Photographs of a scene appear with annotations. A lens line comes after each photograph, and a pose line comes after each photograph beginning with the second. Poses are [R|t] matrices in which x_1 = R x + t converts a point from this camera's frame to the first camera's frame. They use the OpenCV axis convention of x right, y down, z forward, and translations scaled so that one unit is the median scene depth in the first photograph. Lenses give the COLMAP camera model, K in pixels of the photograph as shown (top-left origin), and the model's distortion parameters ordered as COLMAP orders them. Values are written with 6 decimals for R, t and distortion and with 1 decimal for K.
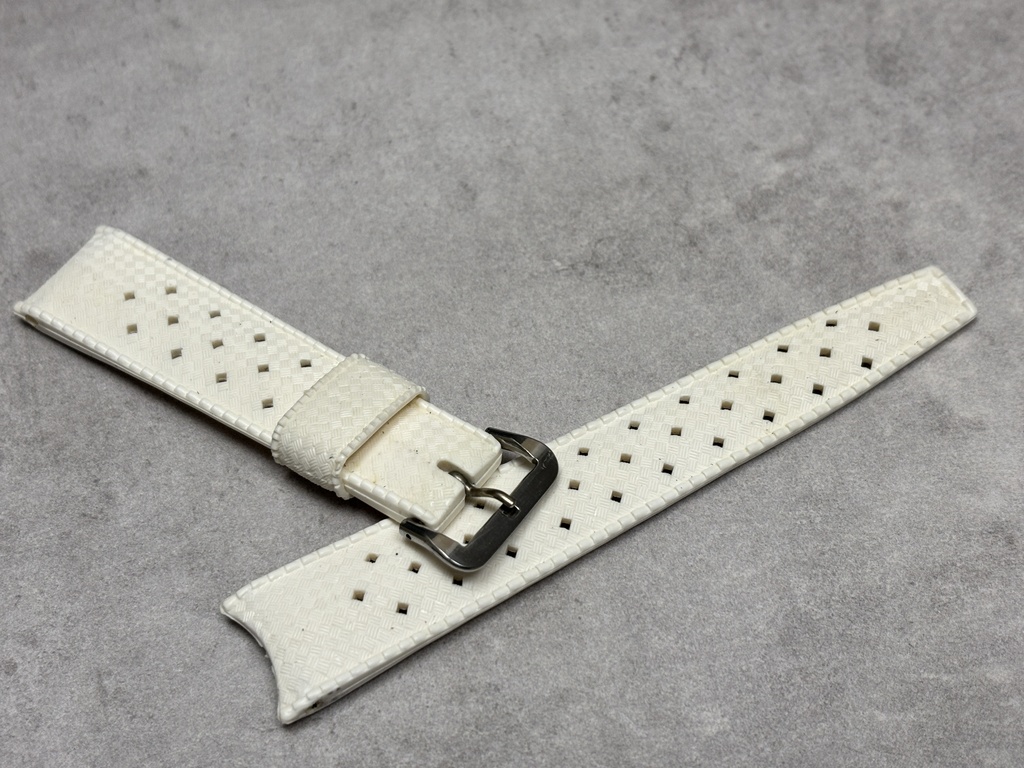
lens RADIAL K [[1664.6, 0, 503.7], [0, 1664.6, 400.6], [0, 0, 1]] dist [0.240951, -1.161387]
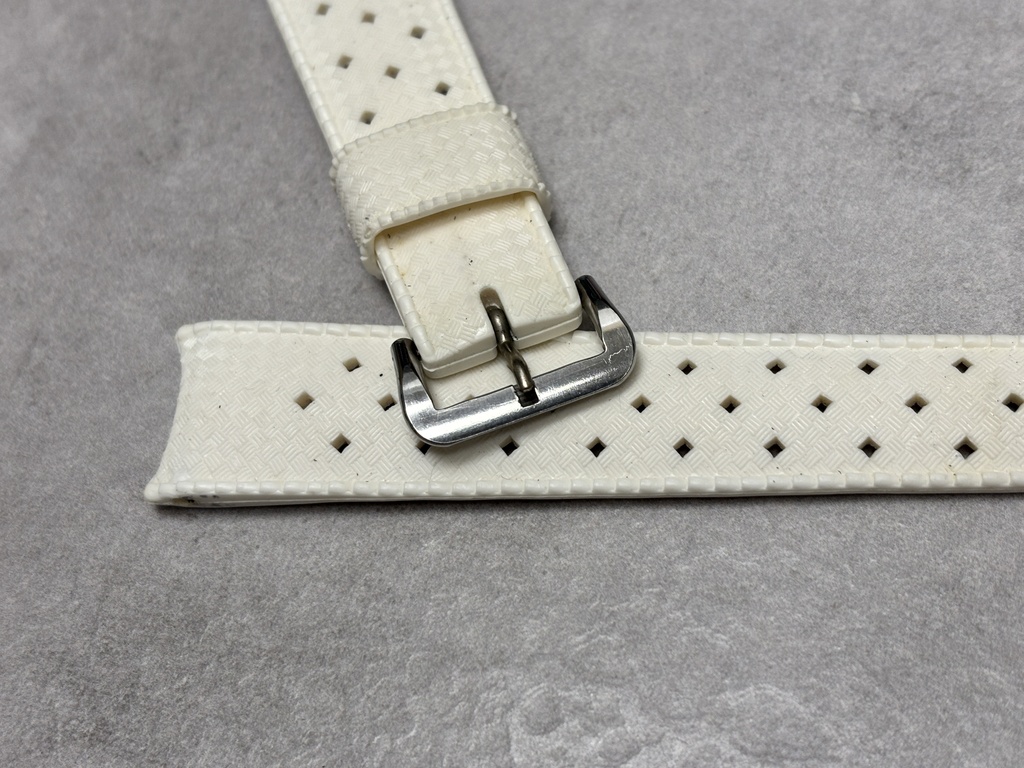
lens RADIAL K [[1664.6, 0, 503.7], [0, 1664.6, 400.6], [0, 0, 1]] dist [0.240951, -1.161387]
pose [[0.806119, 0.464335, -0.366831, 0.242041], [-0.384620, 0.882237, 0.271524, -0.113252], [0.449710, -0.077790, 0.889781, 0.342737]]
